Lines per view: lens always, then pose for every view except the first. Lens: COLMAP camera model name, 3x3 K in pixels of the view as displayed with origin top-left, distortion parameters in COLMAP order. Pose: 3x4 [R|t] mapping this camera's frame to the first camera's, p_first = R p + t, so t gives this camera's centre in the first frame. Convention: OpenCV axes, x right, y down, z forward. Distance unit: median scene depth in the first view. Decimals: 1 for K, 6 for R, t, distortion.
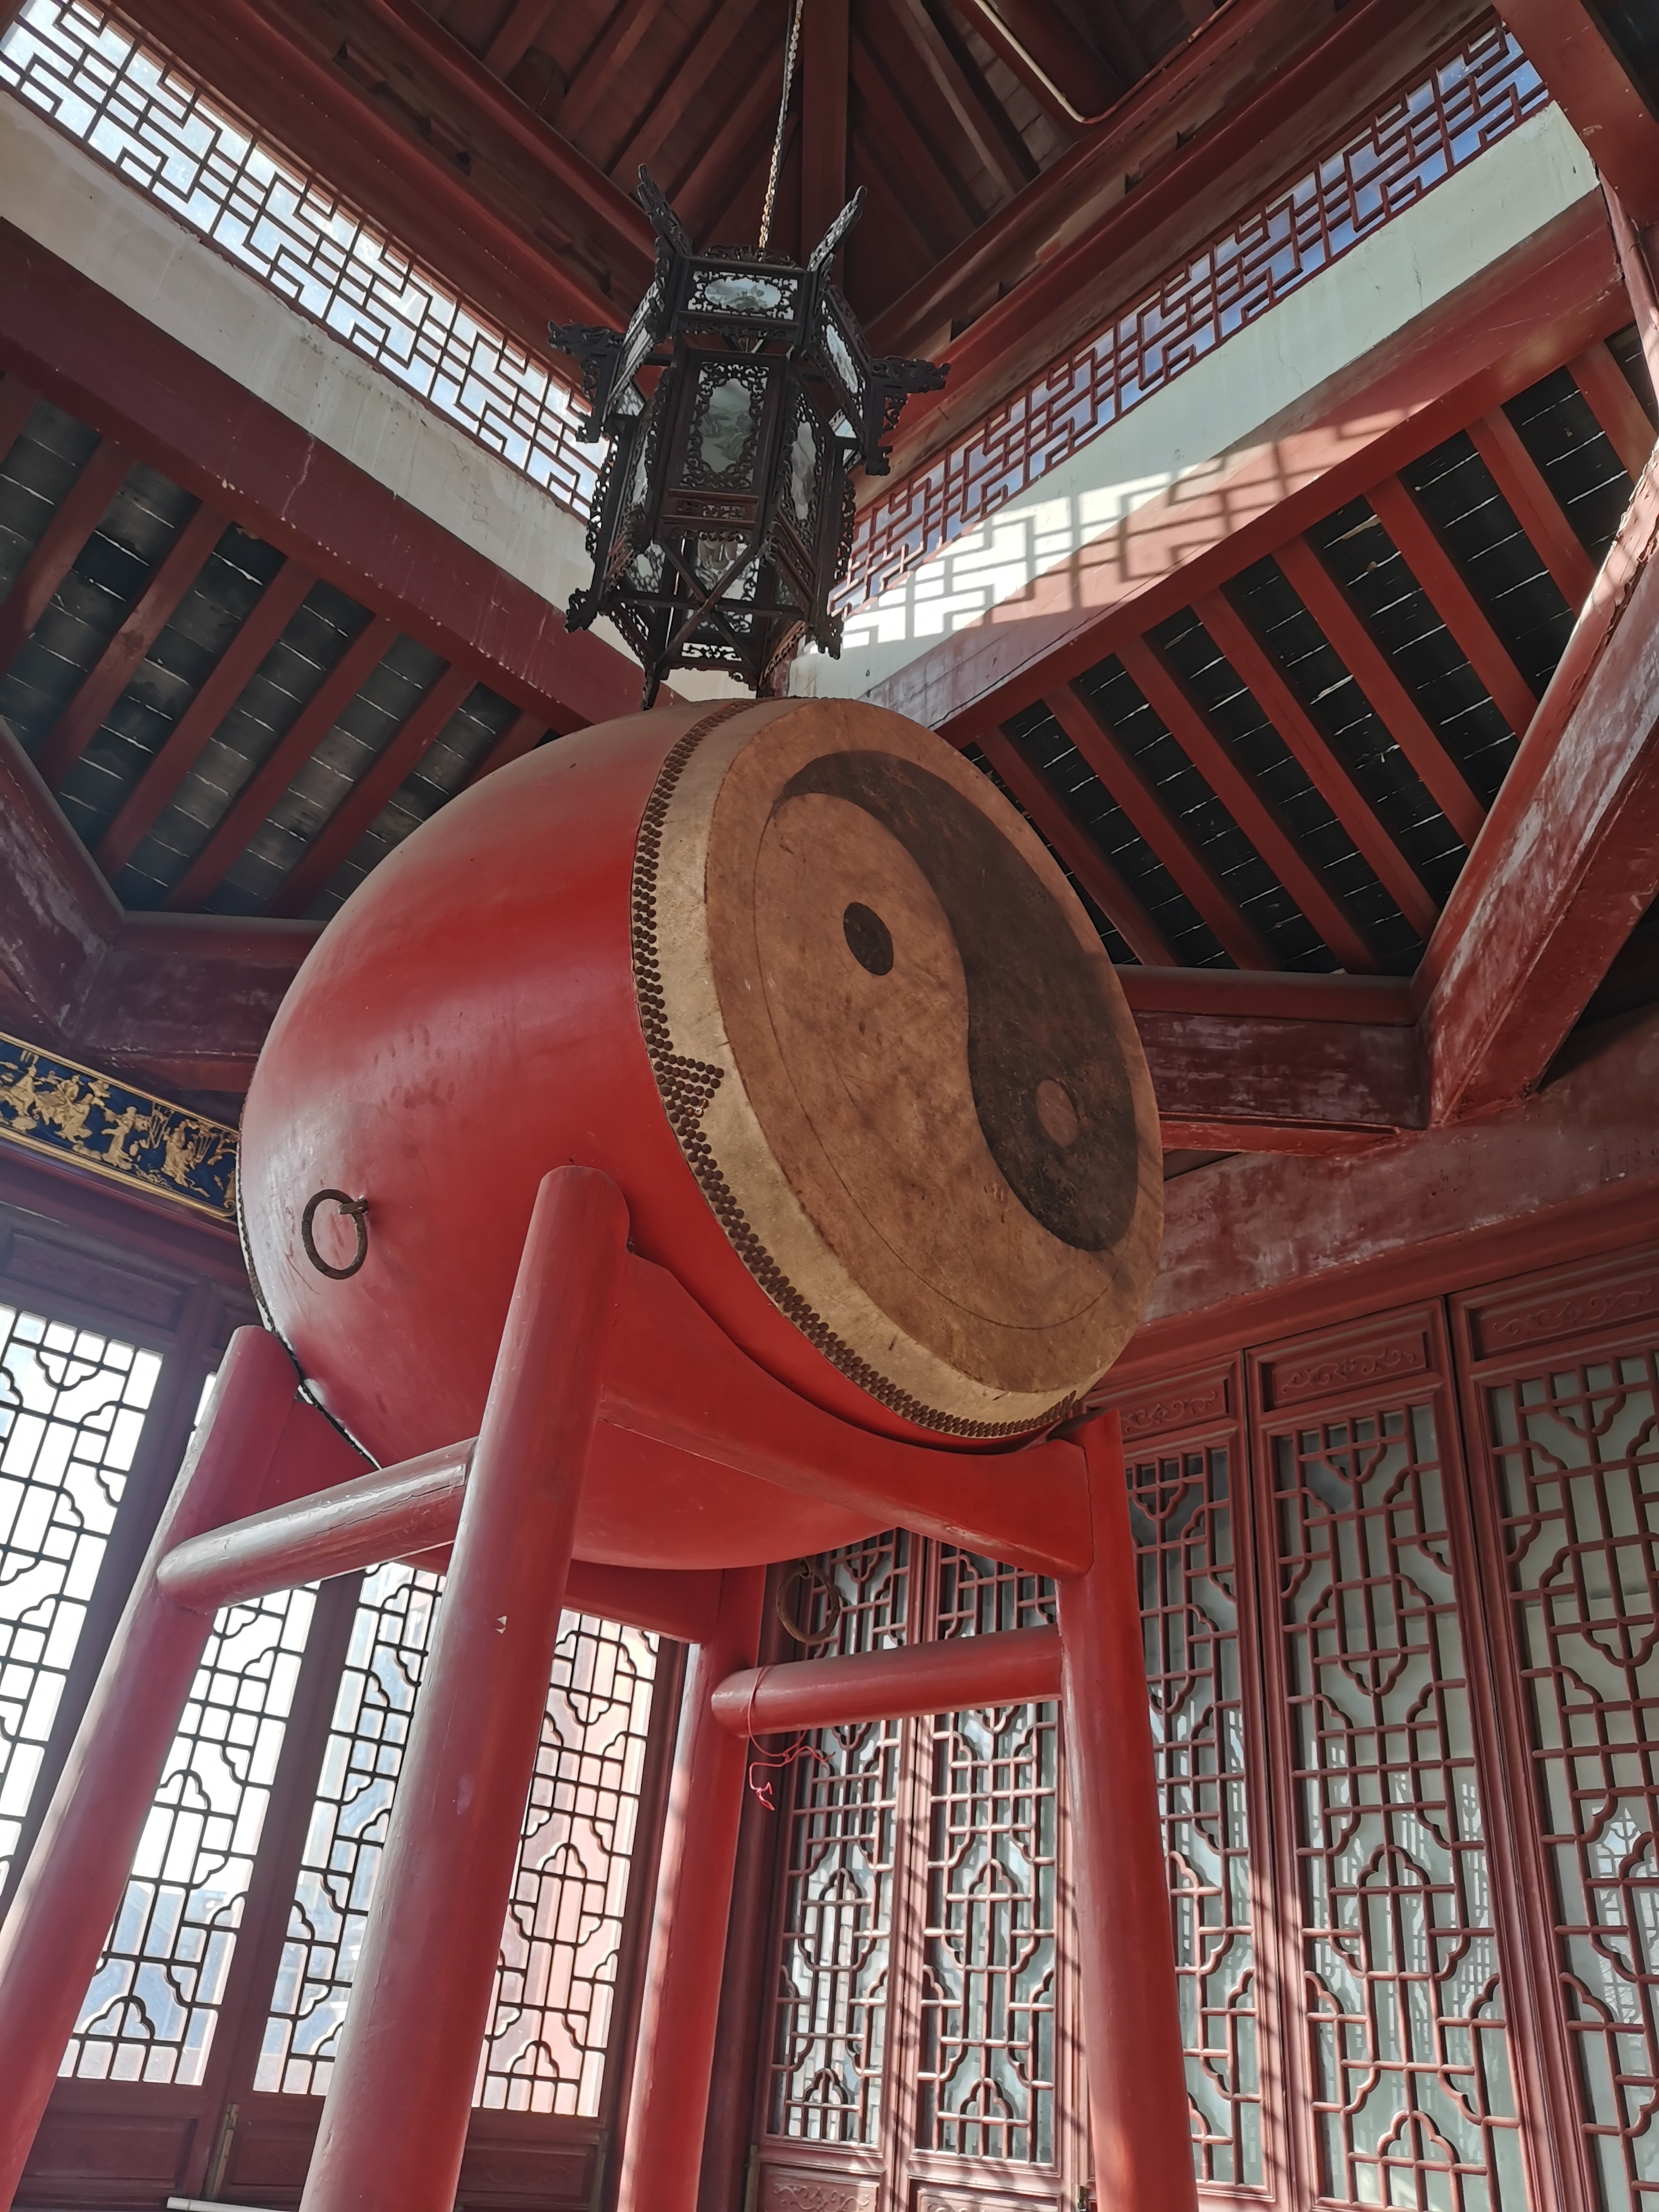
lens RADIAL K [[1659.2, 0, 802.8], [0, 1659.2, 1101.6], [0, 0, 1]] dist [0.035243, -0.039701]
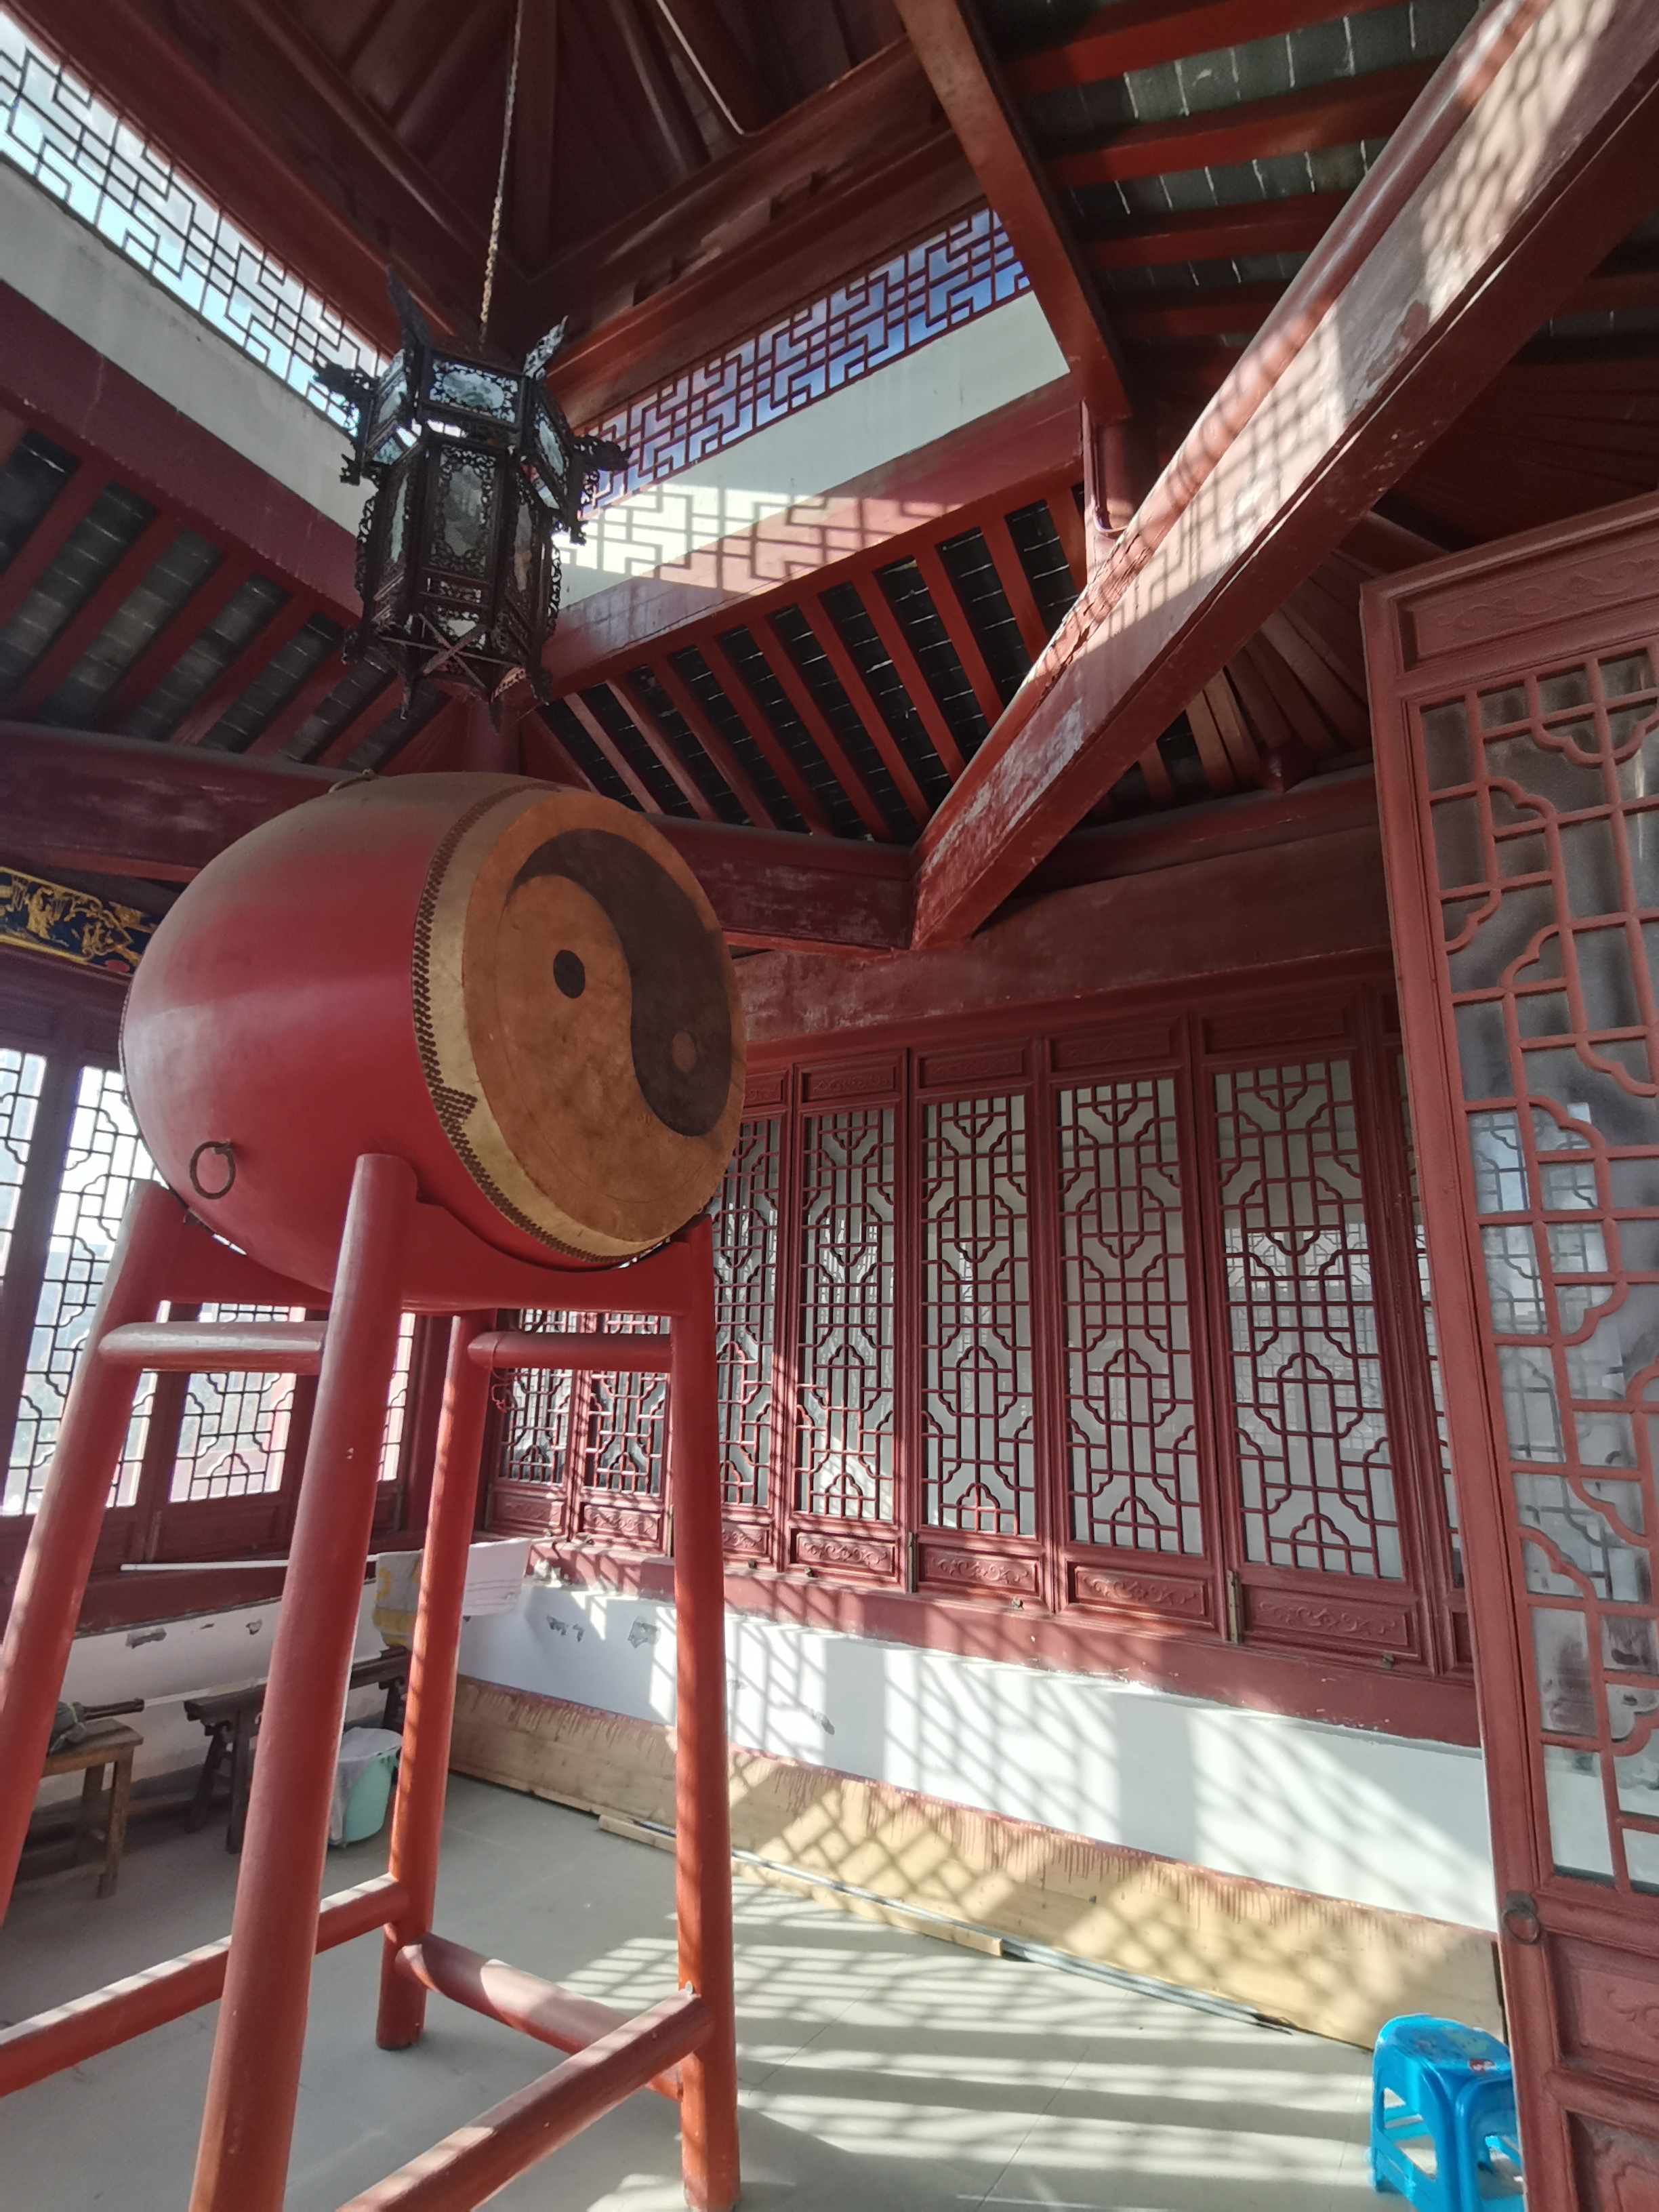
lens RADIAL K [[1095.7, 0, 829.5], [0, 1095.7, 1106.0], [0, 0, 1]] dist [-0.000028, -0.001528]
pose [[0.960990, -0.001400, 0.276580, -0.005964], [-0.085707, 0.949257, 0.302597, -0.169588], [-0.262970, -0.314497, 0.912107, -0.031022]]
